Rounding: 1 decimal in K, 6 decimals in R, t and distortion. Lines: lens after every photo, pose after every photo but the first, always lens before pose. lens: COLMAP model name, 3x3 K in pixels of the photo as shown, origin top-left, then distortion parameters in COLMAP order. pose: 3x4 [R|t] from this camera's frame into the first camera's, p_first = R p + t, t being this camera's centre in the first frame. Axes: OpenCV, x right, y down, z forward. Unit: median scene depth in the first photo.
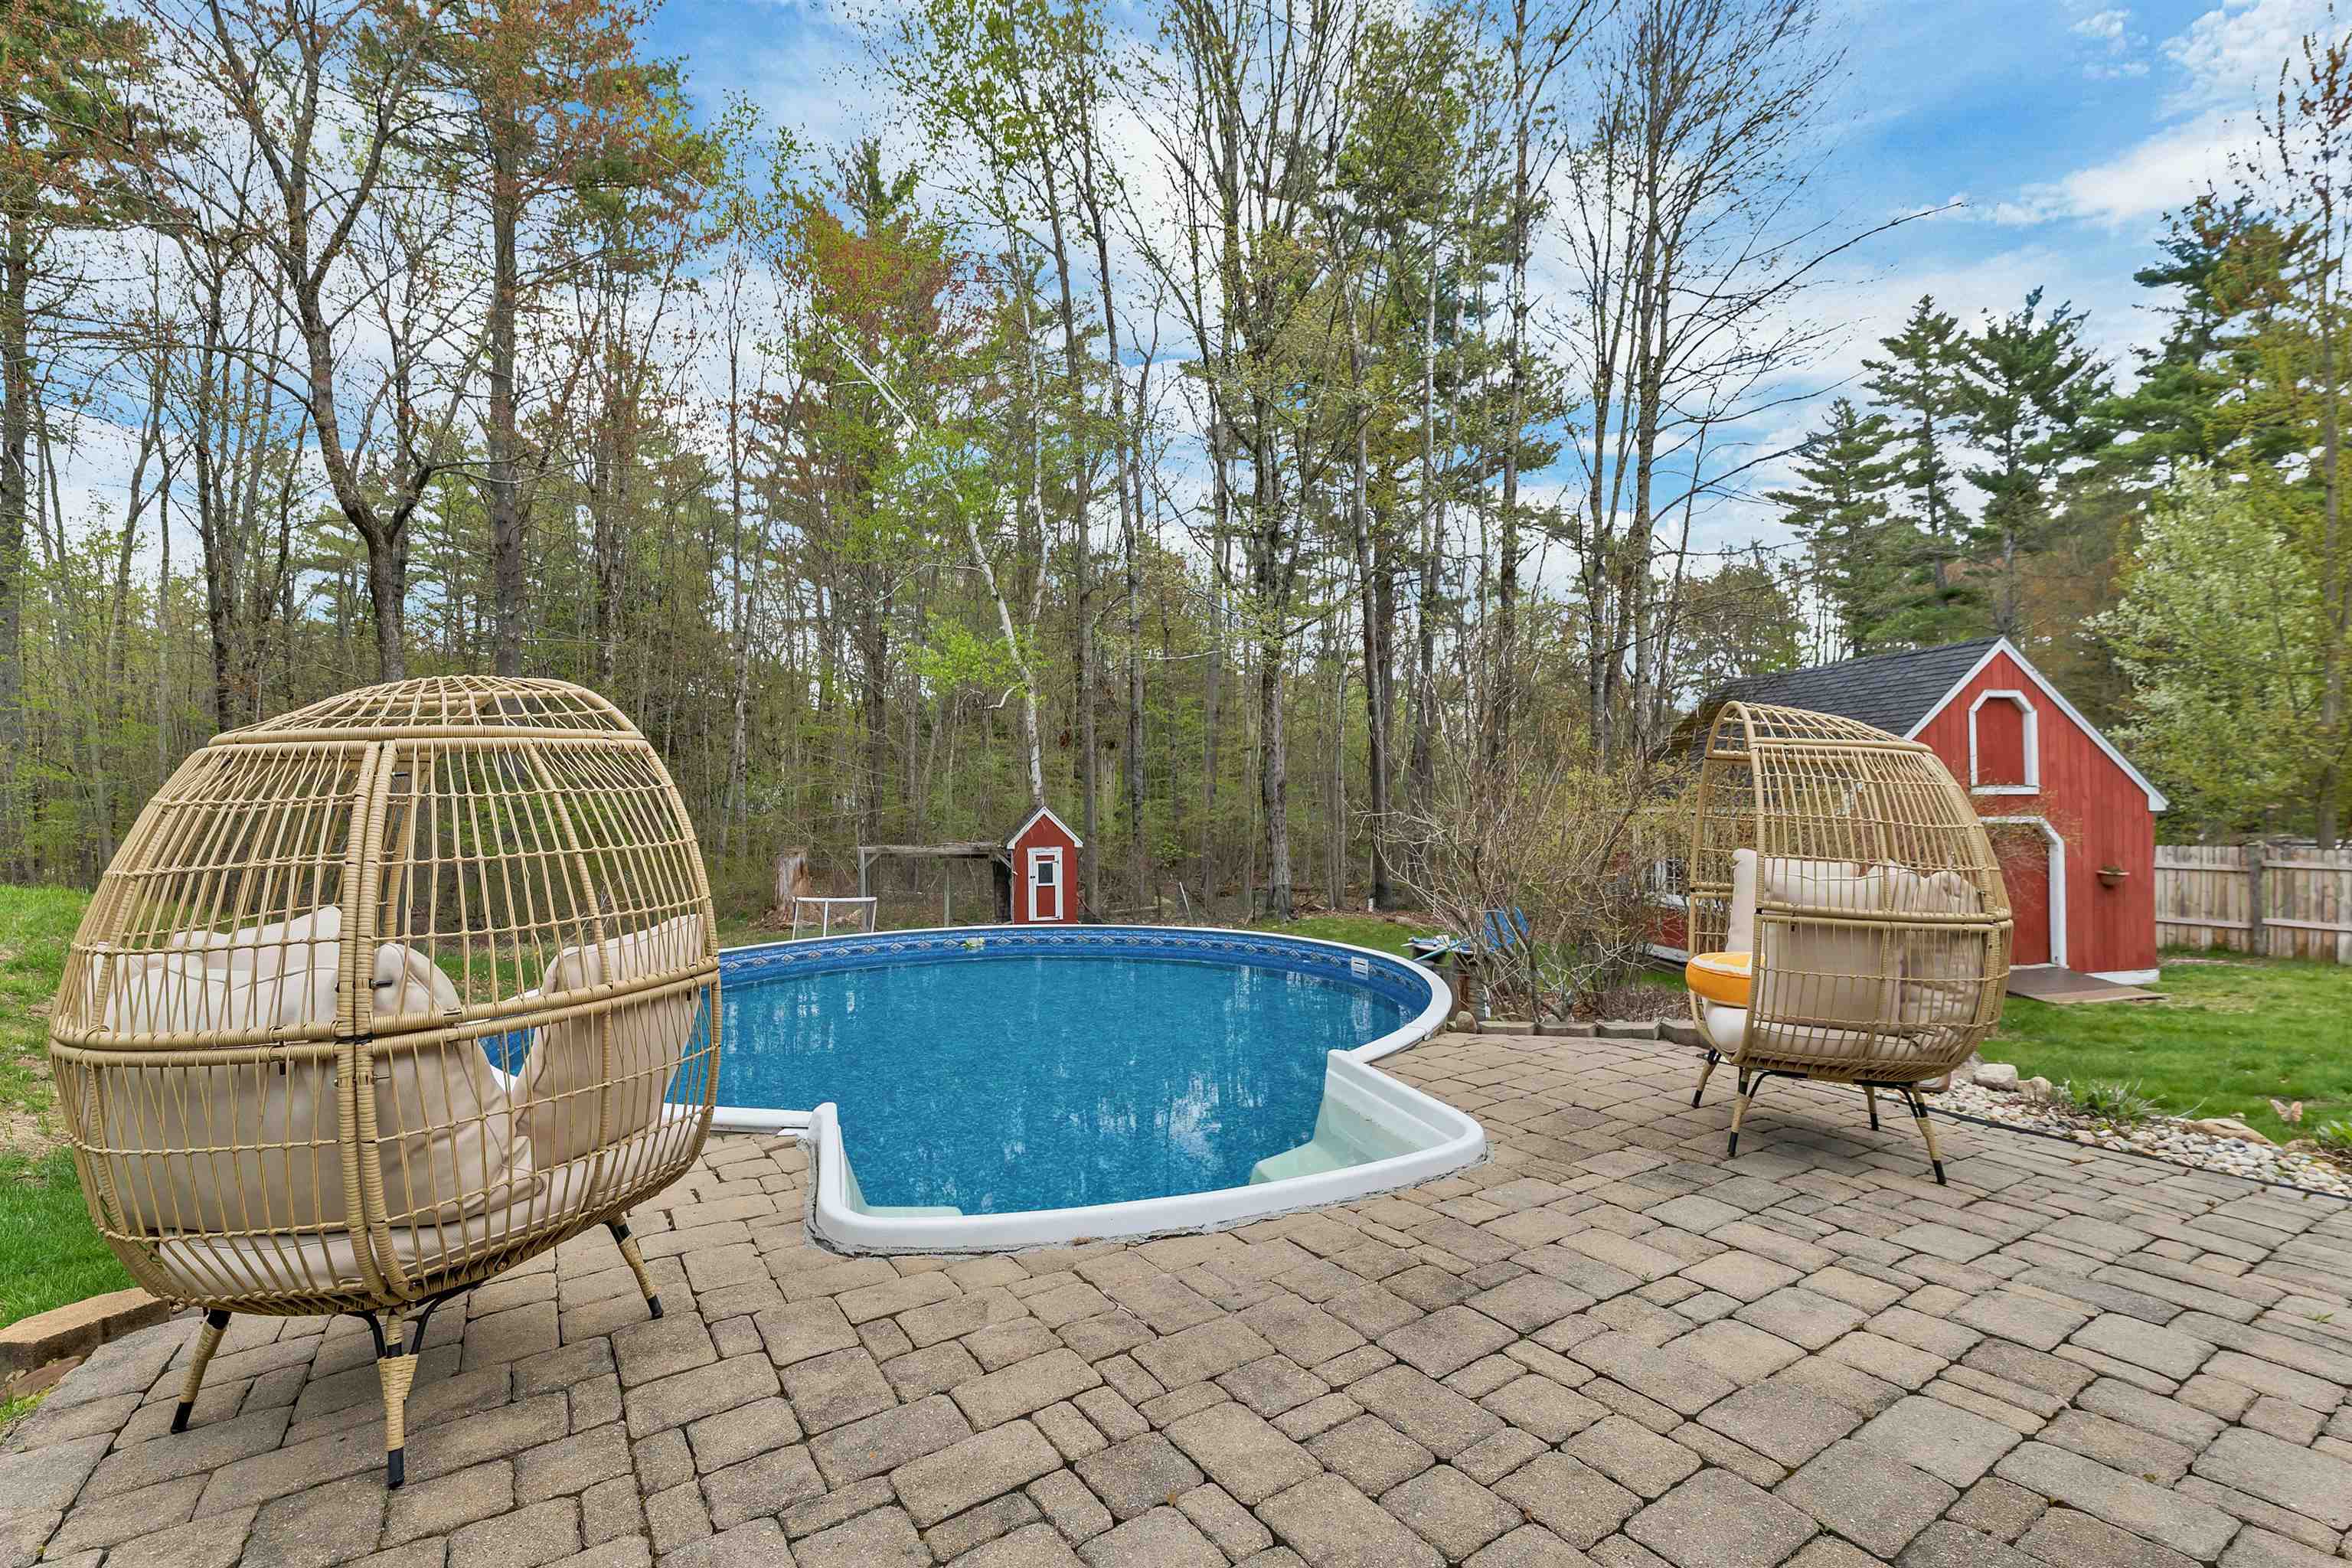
lens RADIAL K [[979.4, 0, 1183.0], [0, 979.4, 763.2], [0, 0, 1]] dist [0.000244, 0.000332]
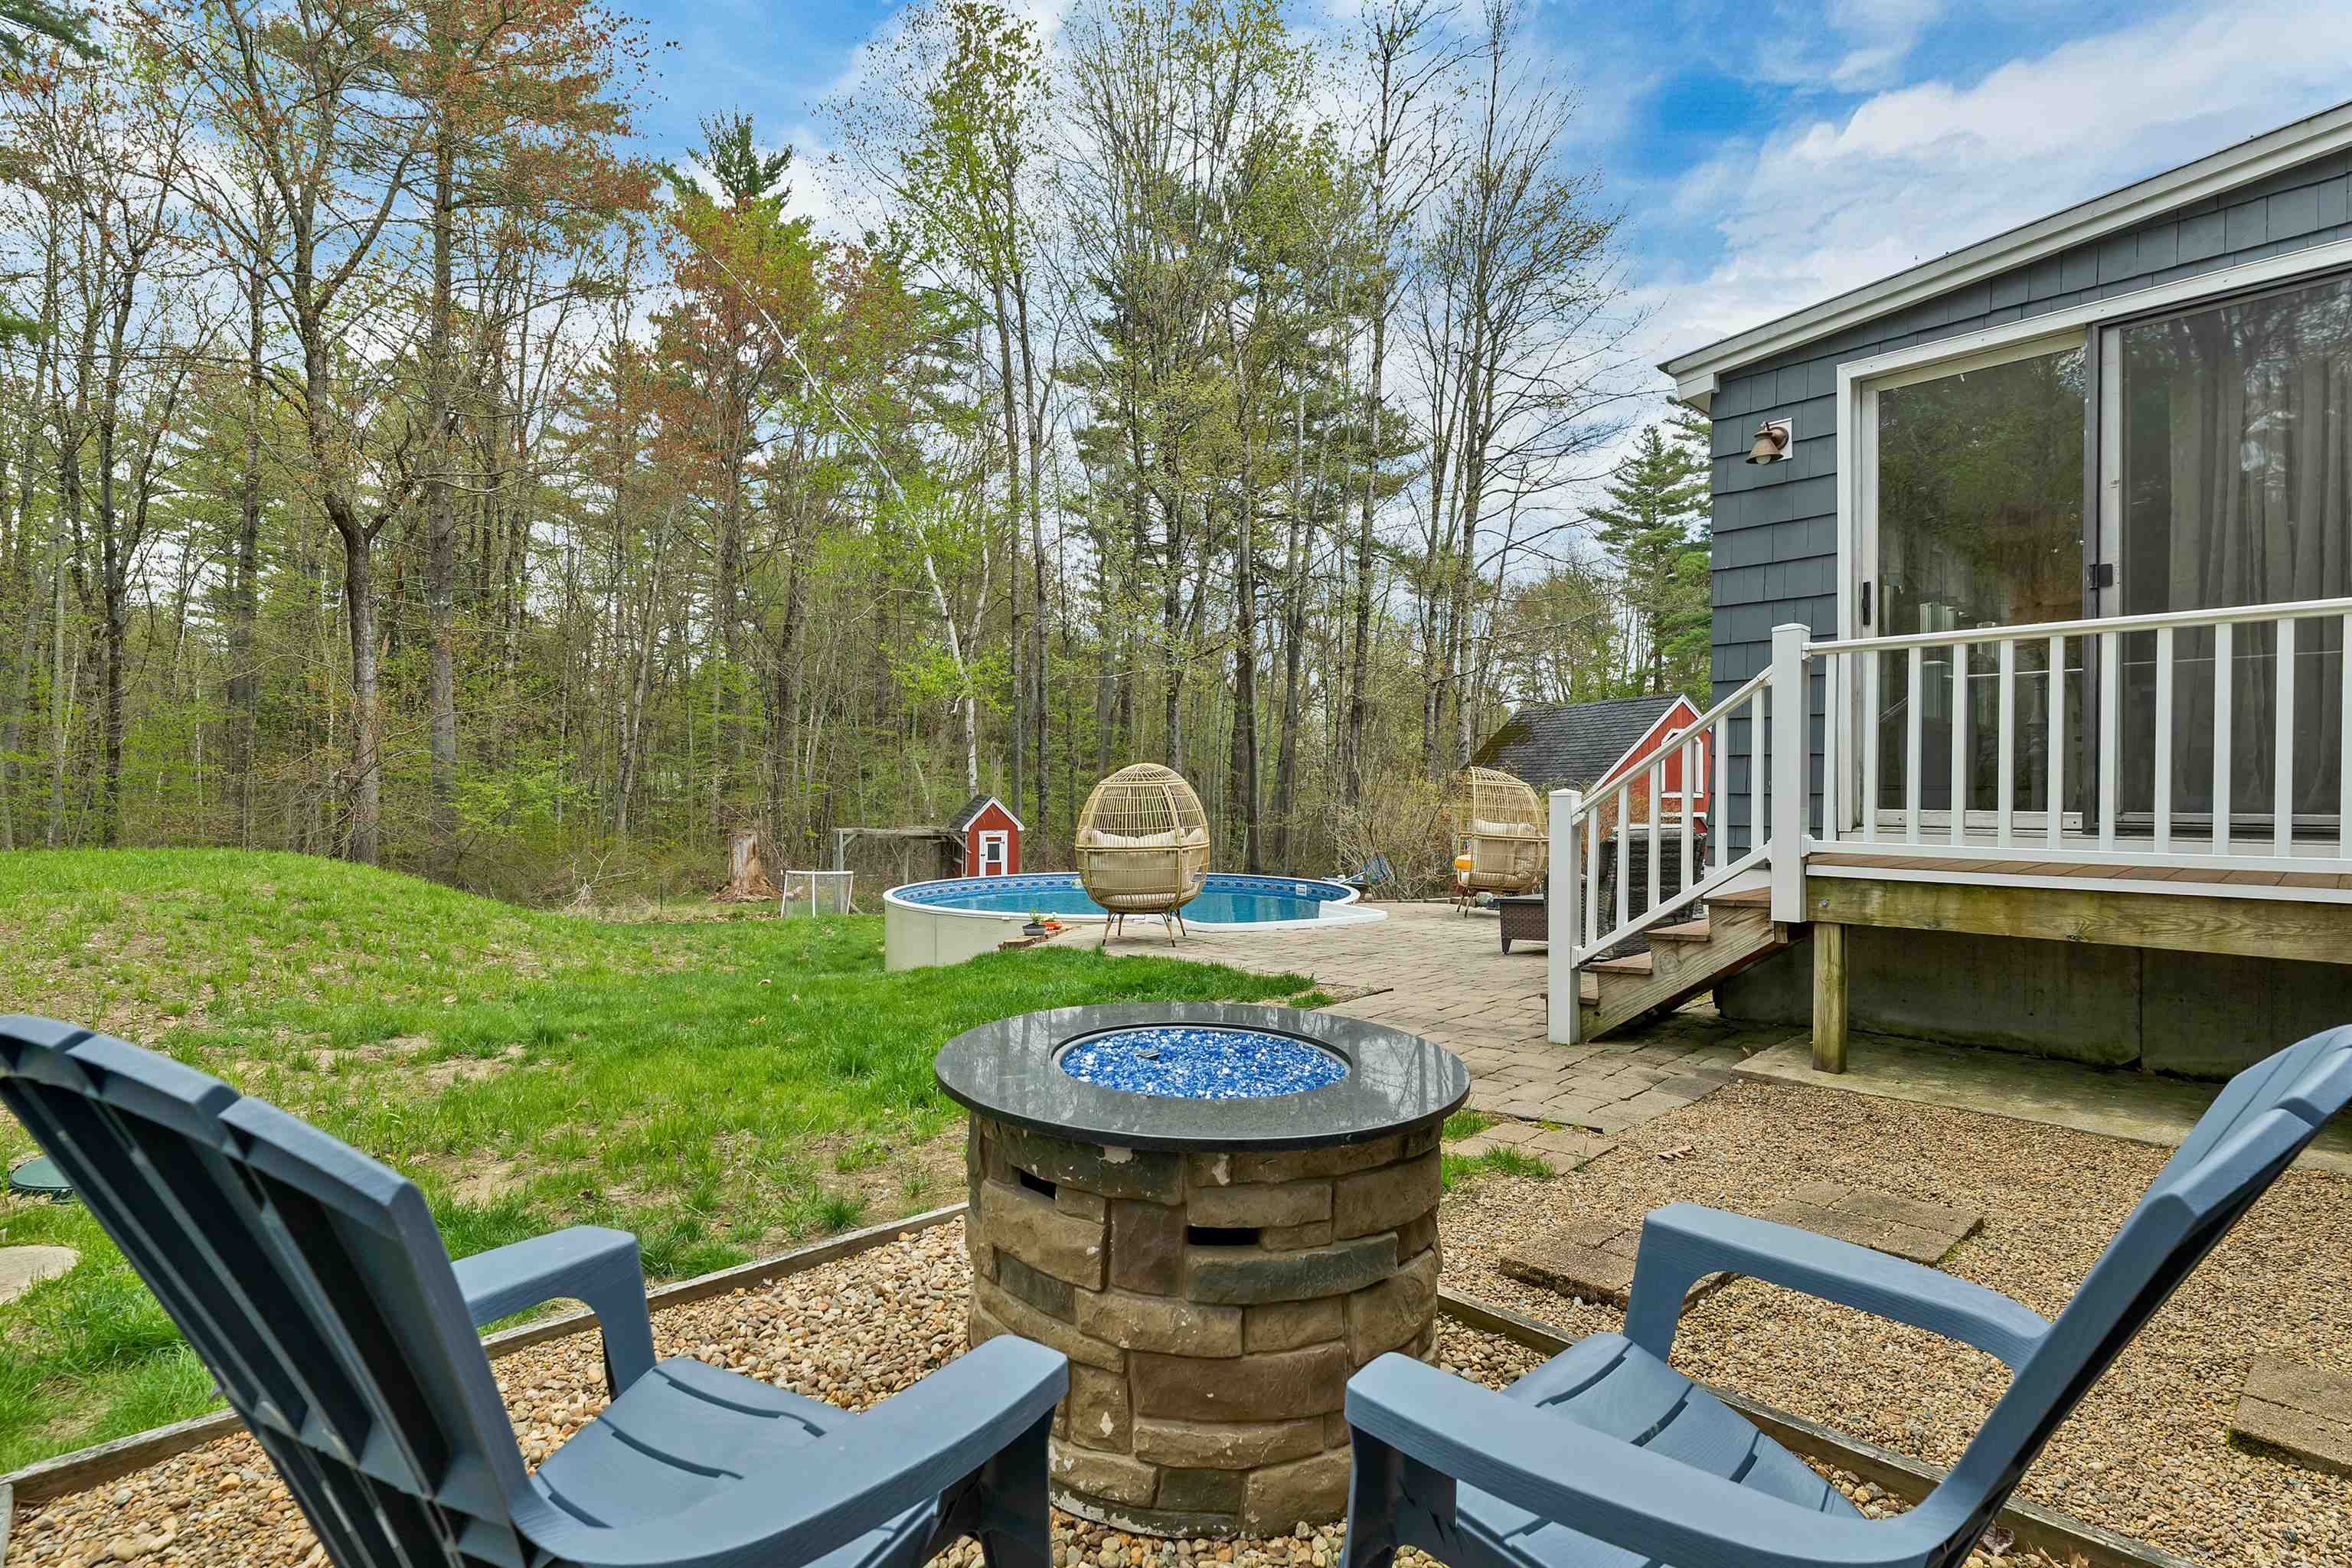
lens RADIAL K [[1063.2, 0, 1169.2], [0, 1063.2, 803.6], [0, 0, 1]] dist [-0.000510, 0.000649]
pose [[0.986925, 0.008647, 0.160948, -0.073296], [-0.016625, 0.998695, 0.048283, -0.007779], [-0.160320, -0.050327, 0.985781, -0.176566]]
